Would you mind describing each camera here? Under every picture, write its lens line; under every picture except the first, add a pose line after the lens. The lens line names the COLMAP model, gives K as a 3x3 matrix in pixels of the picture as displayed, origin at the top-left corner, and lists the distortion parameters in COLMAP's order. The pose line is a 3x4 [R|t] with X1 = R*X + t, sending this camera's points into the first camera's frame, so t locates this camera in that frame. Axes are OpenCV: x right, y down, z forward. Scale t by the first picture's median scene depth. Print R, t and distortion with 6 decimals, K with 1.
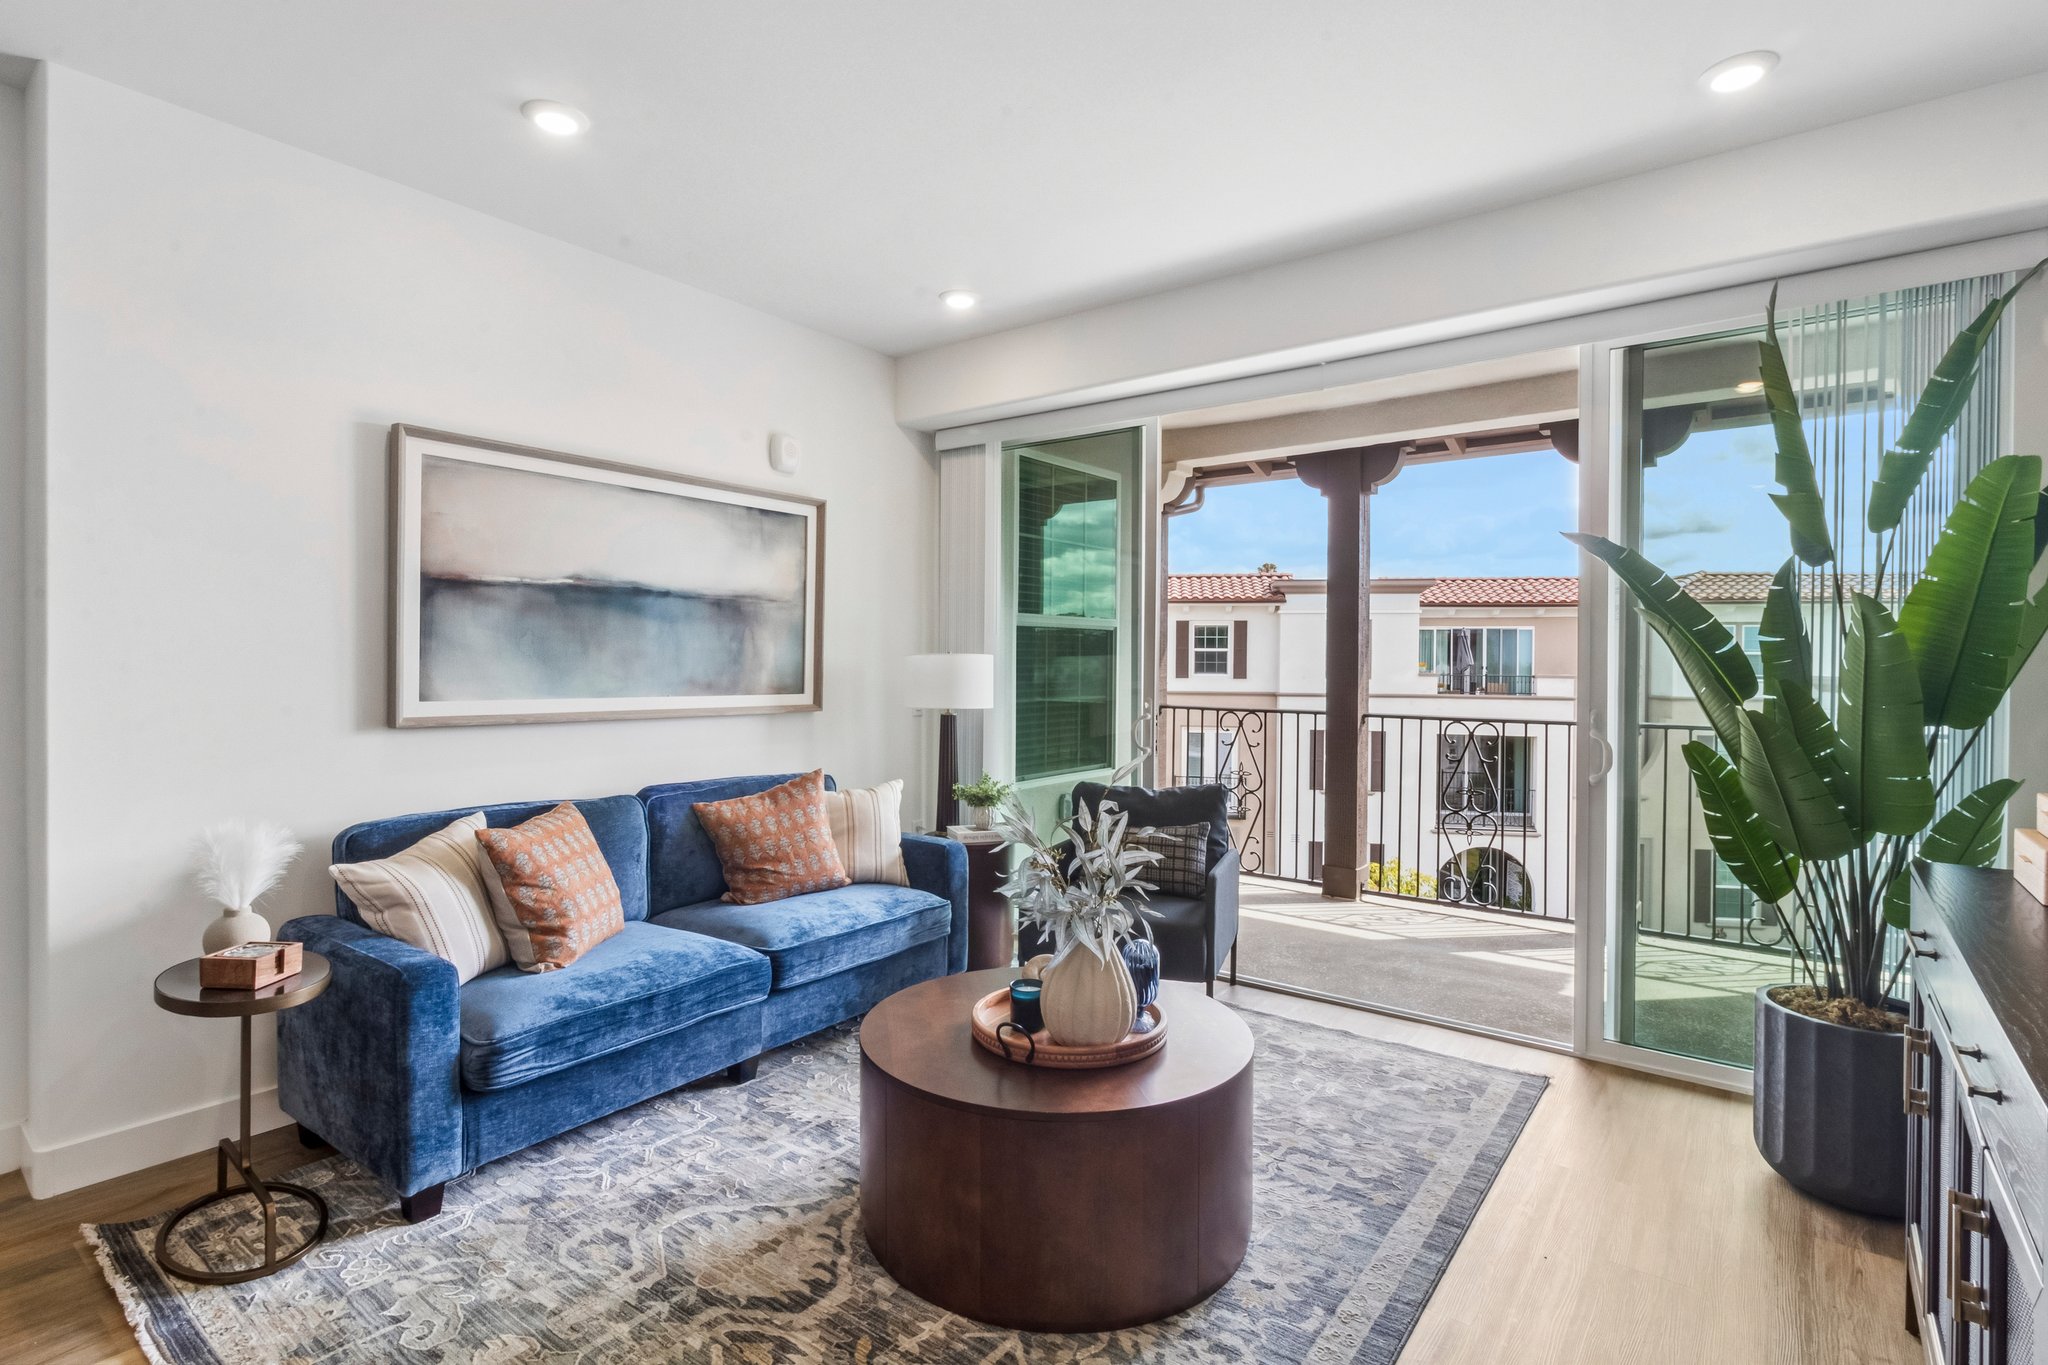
lens RADIAL K [[1004.2, 0, 1006.5], [0, 1004.2, 666.7], [0, 0, 1]] dist [0.001775, -0.001288]
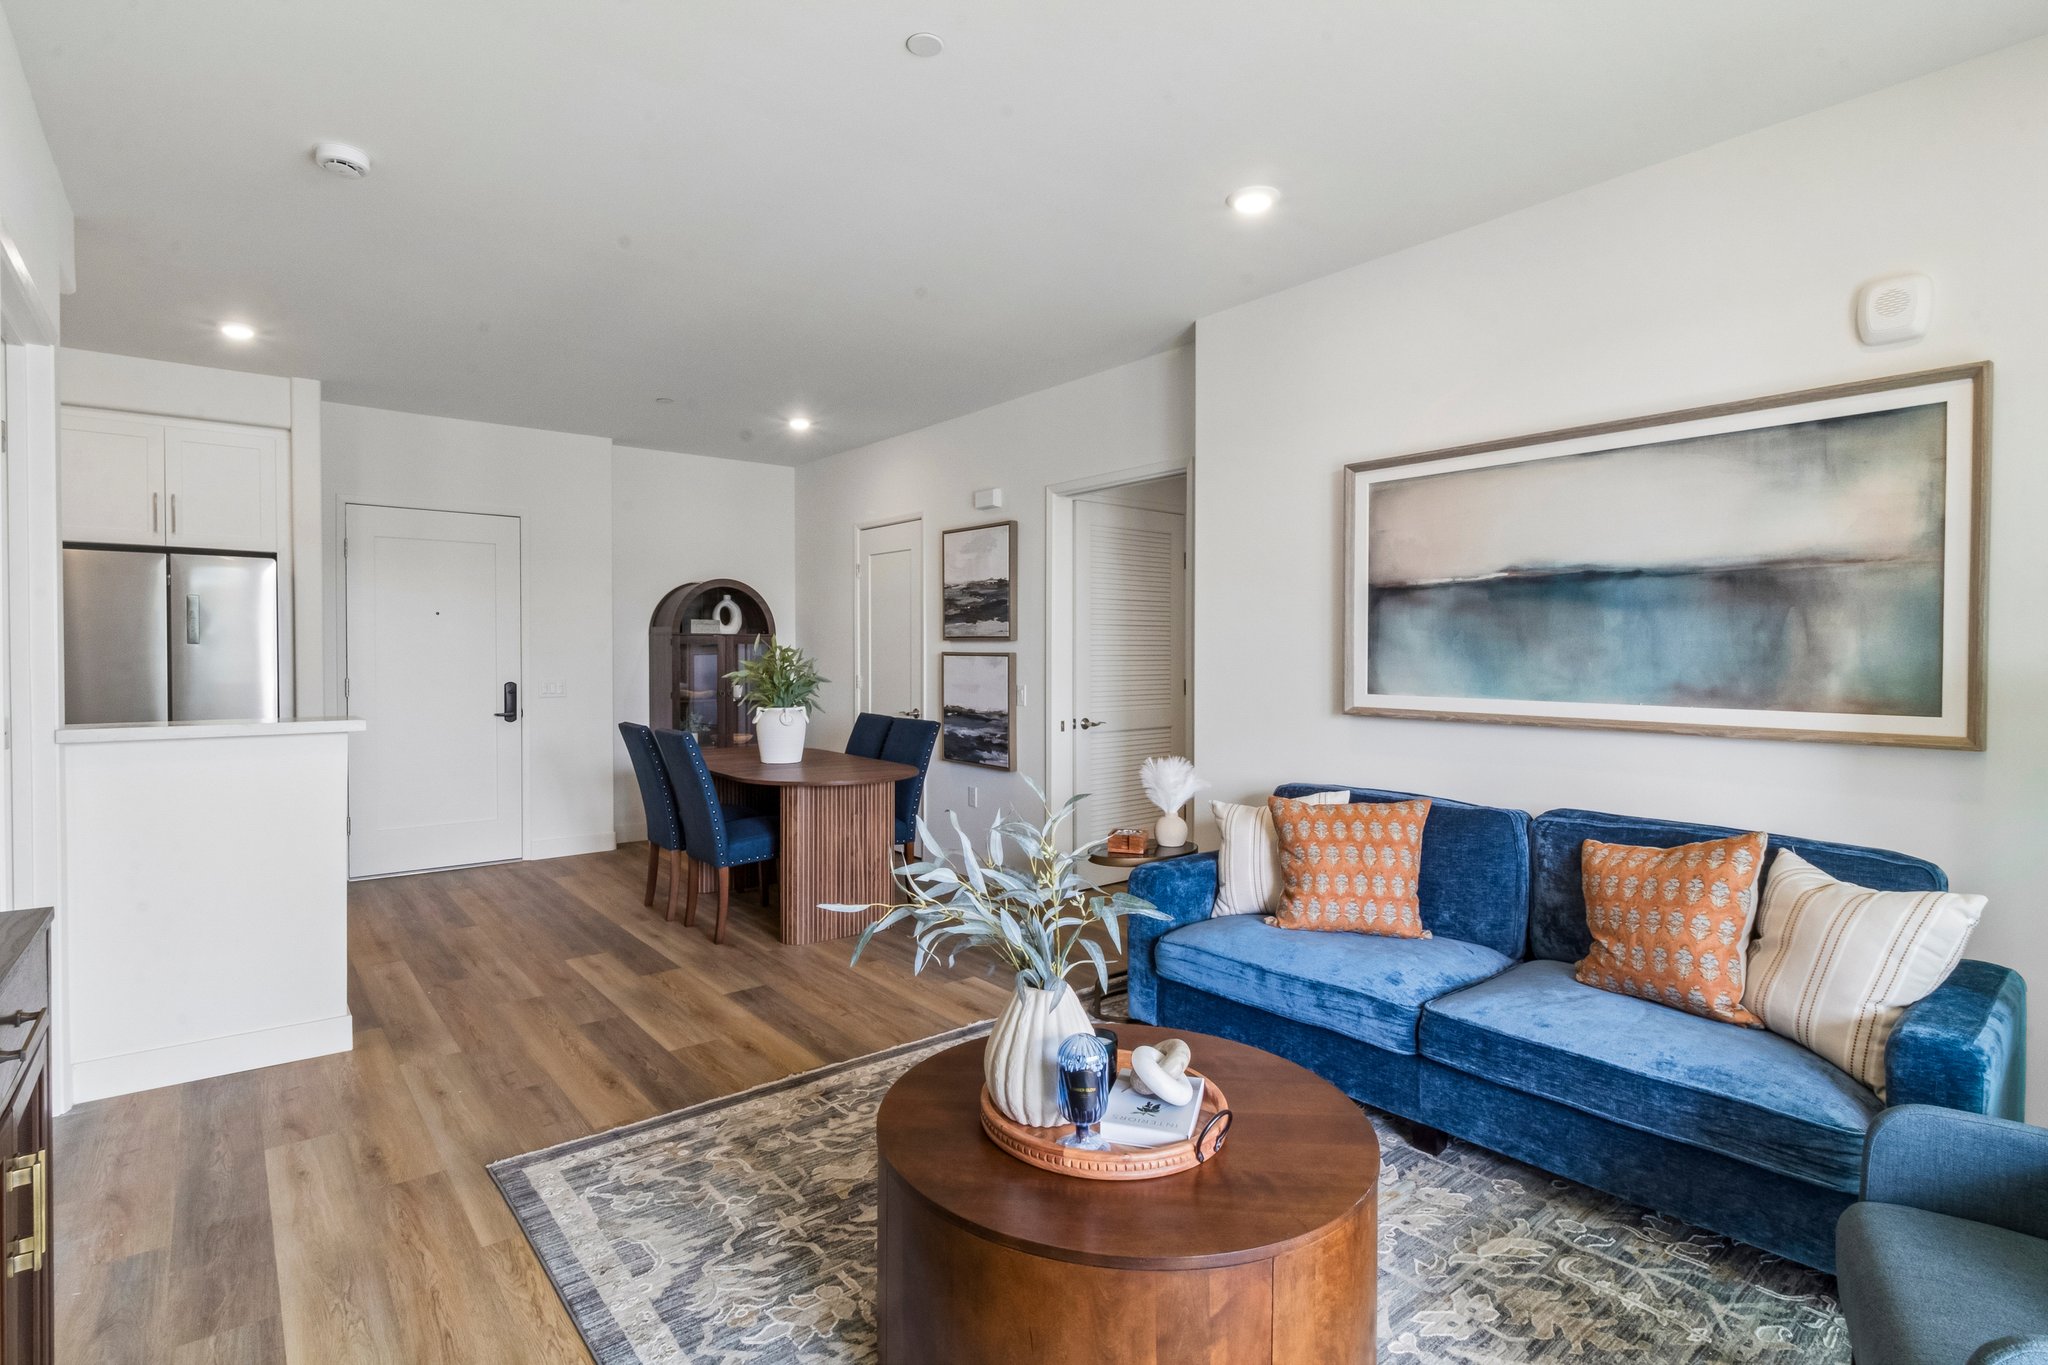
lens RADIAL K [[1004.2, 0, 1016.0], [0, 1004.2, 670.5], [0, 0, 1]] dist [0.001775, -0.001288]
pose [[-0.242998, 0.011130, -0.969963, 0.535334], [-0.004893, 0.999907, 0.012699, -0.004474], [0.970015, 0.007832, -0.242921, 0.711658]]
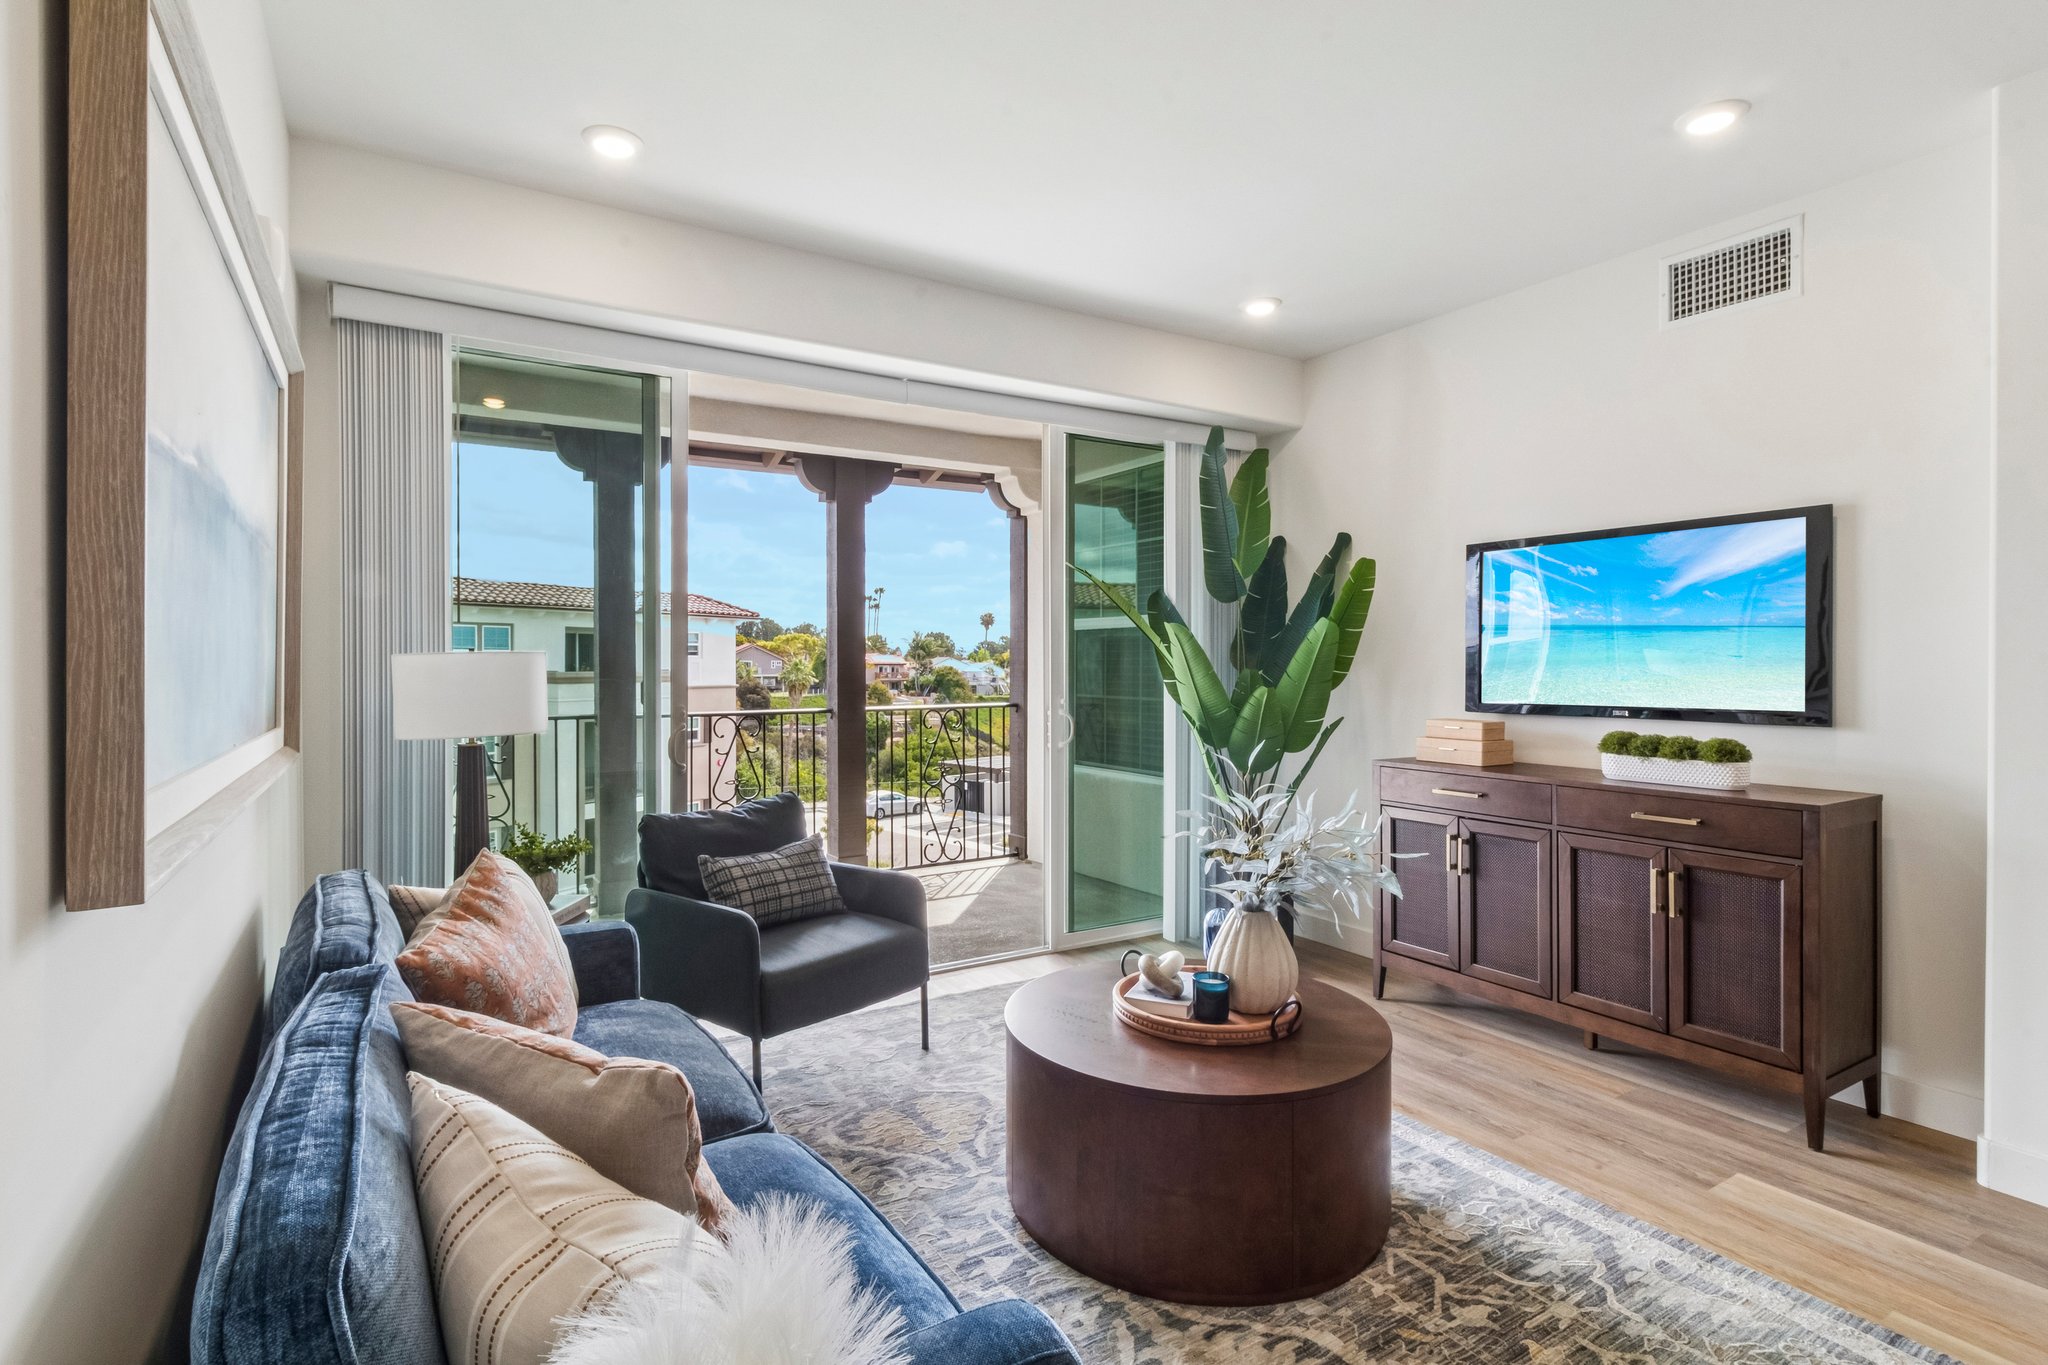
lens RADIAL K [[1004.2, 0, 1017.4], [0, 1004.2, 669.1], [0, 0, 1]] dist [0.001775, -0.001288]
pose [[0.357013, -0.012886, 0.934011, -0.626784], [0.007485, 0.999912, 0.010934, -0.008660], [-0.934069, 0.003087, 0.357078, 0.510683]]
